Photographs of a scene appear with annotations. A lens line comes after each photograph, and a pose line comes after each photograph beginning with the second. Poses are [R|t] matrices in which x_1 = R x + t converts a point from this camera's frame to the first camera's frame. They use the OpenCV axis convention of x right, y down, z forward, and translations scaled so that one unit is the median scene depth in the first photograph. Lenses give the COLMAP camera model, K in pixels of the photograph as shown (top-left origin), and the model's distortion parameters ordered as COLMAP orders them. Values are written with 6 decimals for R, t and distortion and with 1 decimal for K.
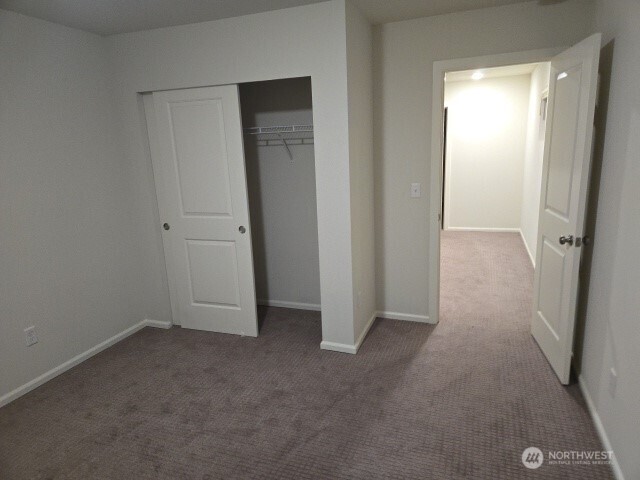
lens RADIAL K [[428.5, 0, 319.1], [0, 428.5, 242.3], [0, 0, 1]] dist [0.085214, -0.056174]
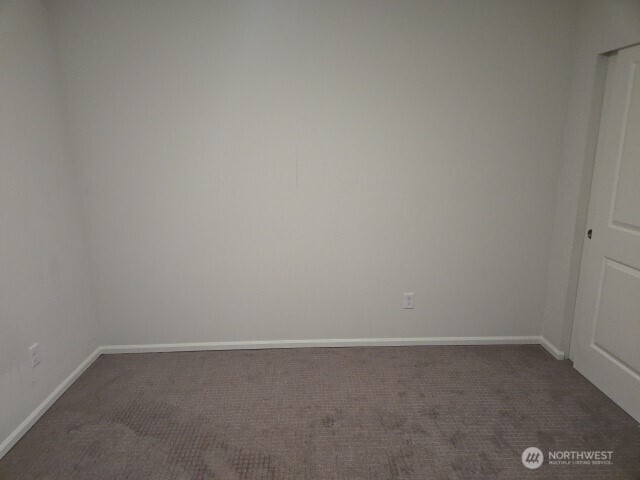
lens RADIAL K [[428.5, 0, 319.2], [0, 428.5, 243.3], [0, 0, 1]] dist [0.085214, -0.056174]
pose [[0.357120, 0.252980, -0.899148, 0.174910], [-0.200906, 0.960898, 0.190558, -0.074674], [0.912197, 0.112592, 0.393980, 0.286240]]
